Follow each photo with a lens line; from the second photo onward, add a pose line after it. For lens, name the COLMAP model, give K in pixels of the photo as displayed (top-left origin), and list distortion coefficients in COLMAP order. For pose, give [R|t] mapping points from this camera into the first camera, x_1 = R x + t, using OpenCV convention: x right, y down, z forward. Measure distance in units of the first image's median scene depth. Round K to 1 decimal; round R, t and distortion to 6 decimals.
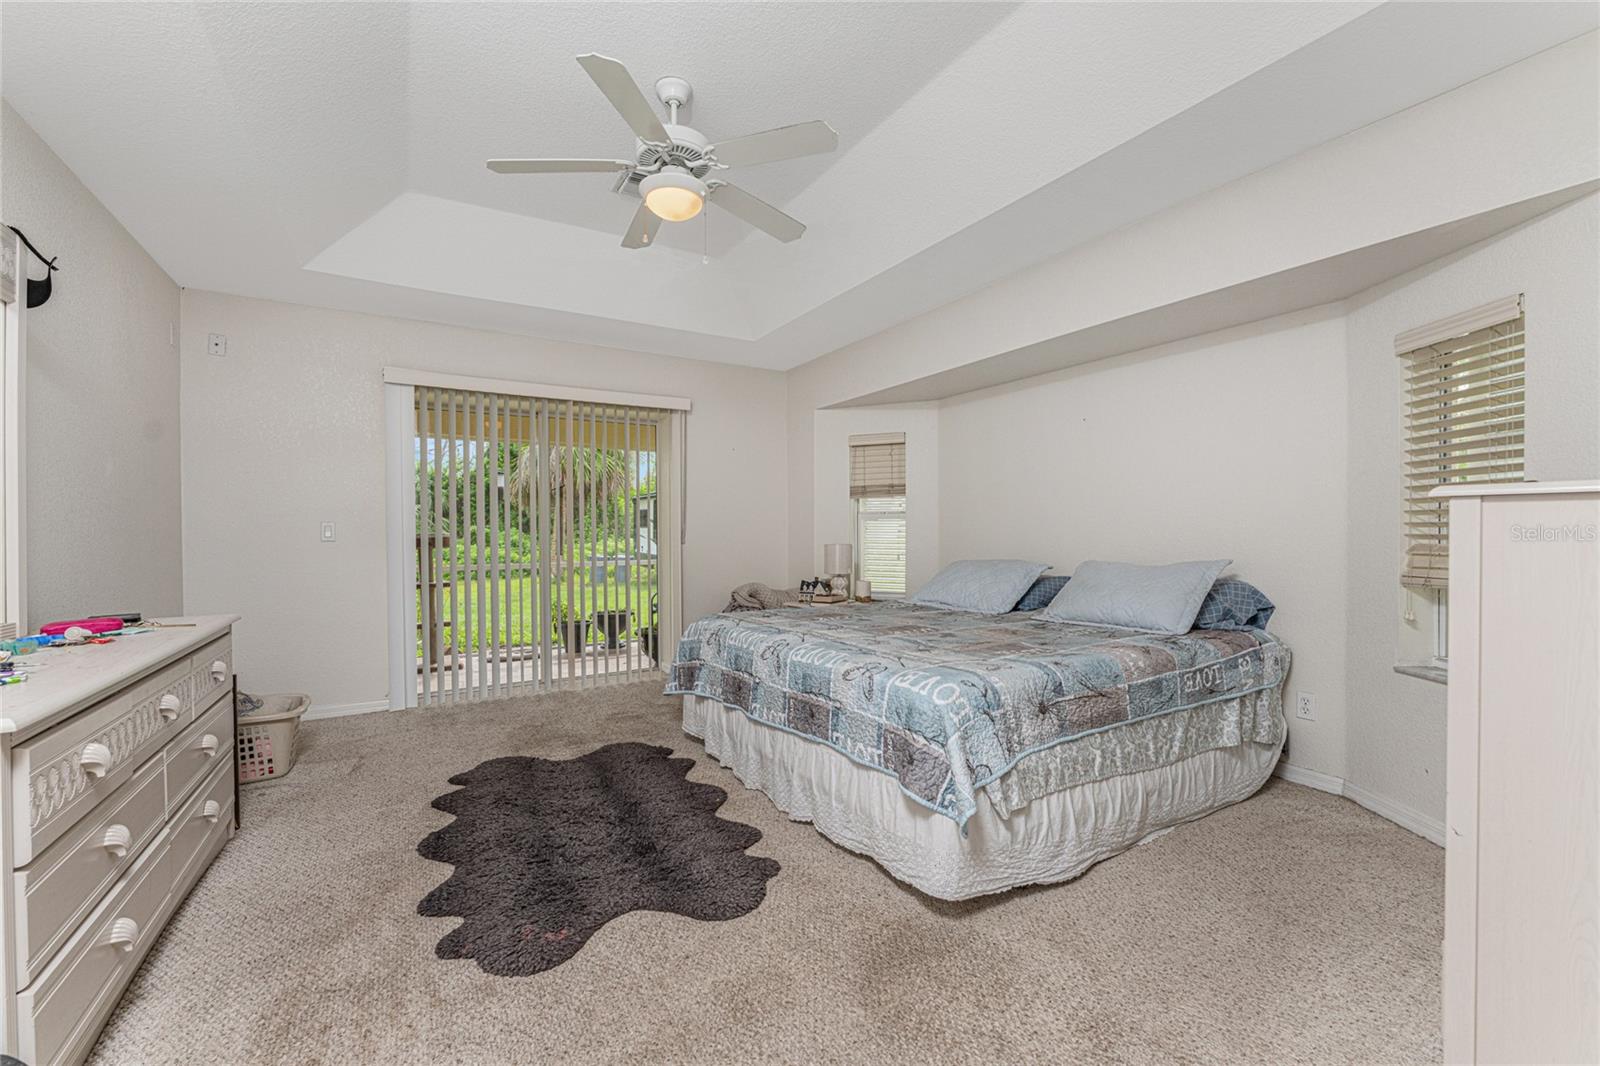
lens RADIAL K [[662.5, 0, 802.4], [0, 662.5, 532.2], [0, 0, 1]] dist [-0.003038, -0.000254]
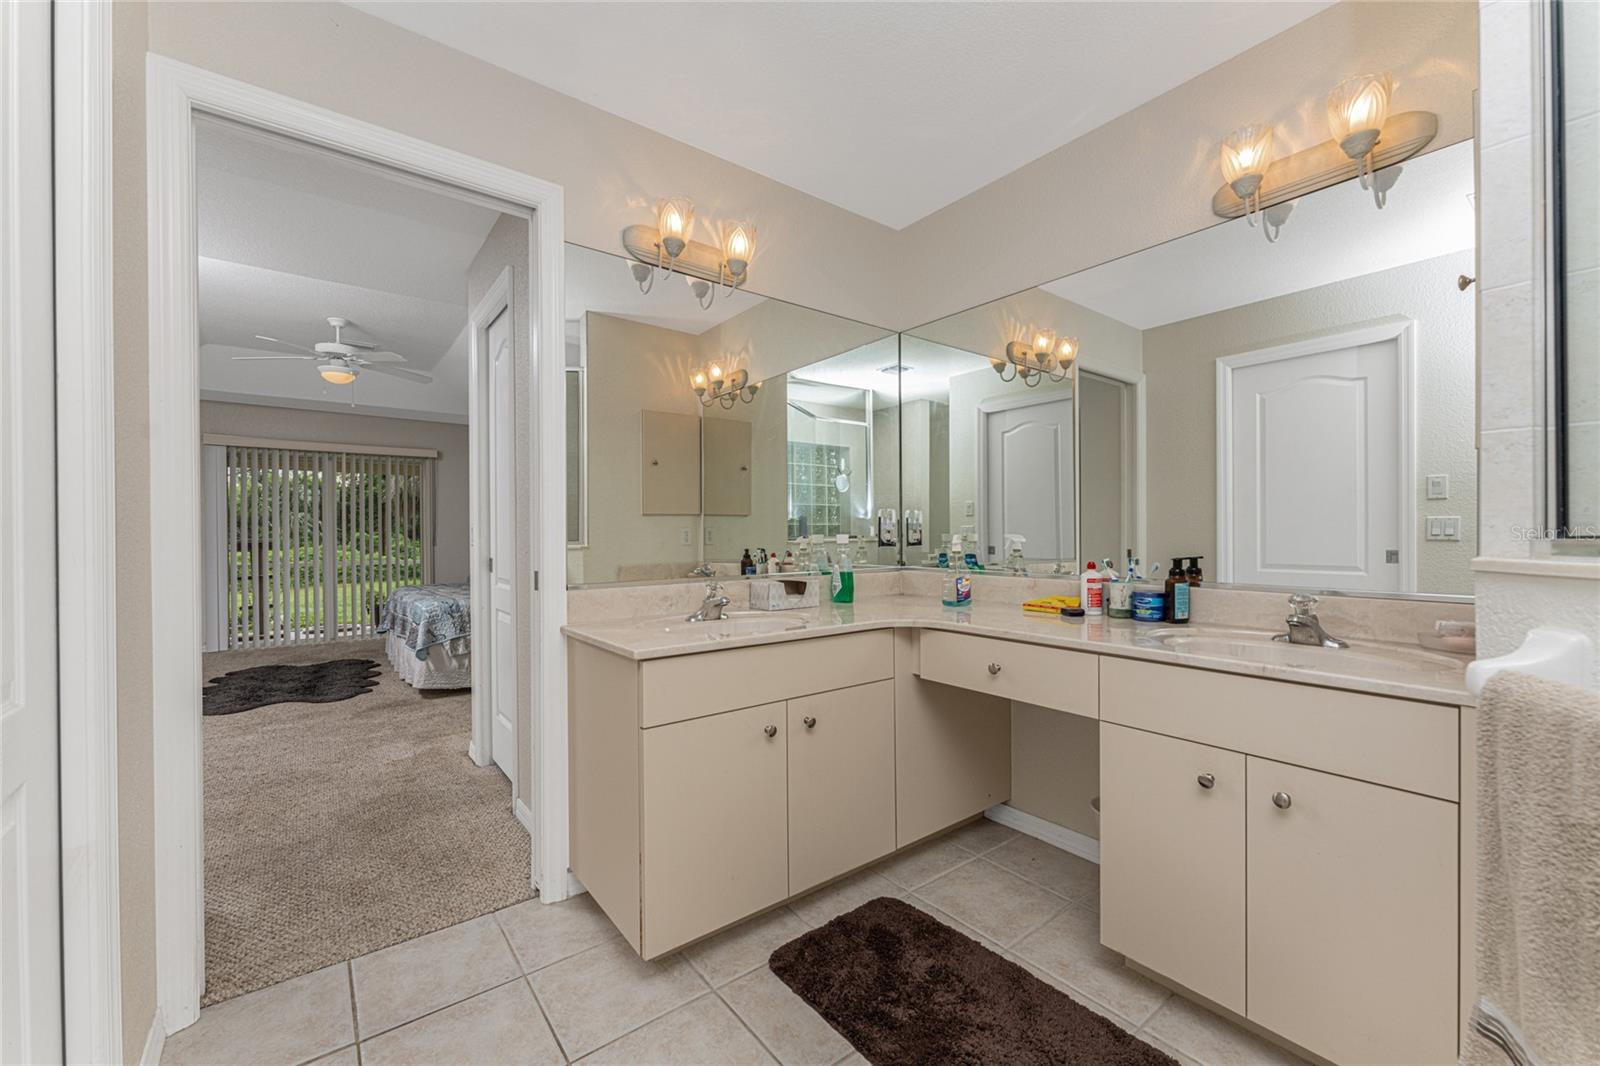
lens RADIAL K [[635.7, 0, 805.0], [0, 635.7, 536.0], [0, 0, 1]] dist [0.000979, -0.000087]
pose [[0.992561, -0.007195, 0.121537, 0.413916], [0.007086, 0.999974, 0.001334, -0.000355], [-0.121543, -0.000463, 0.992586, -0.462589]]
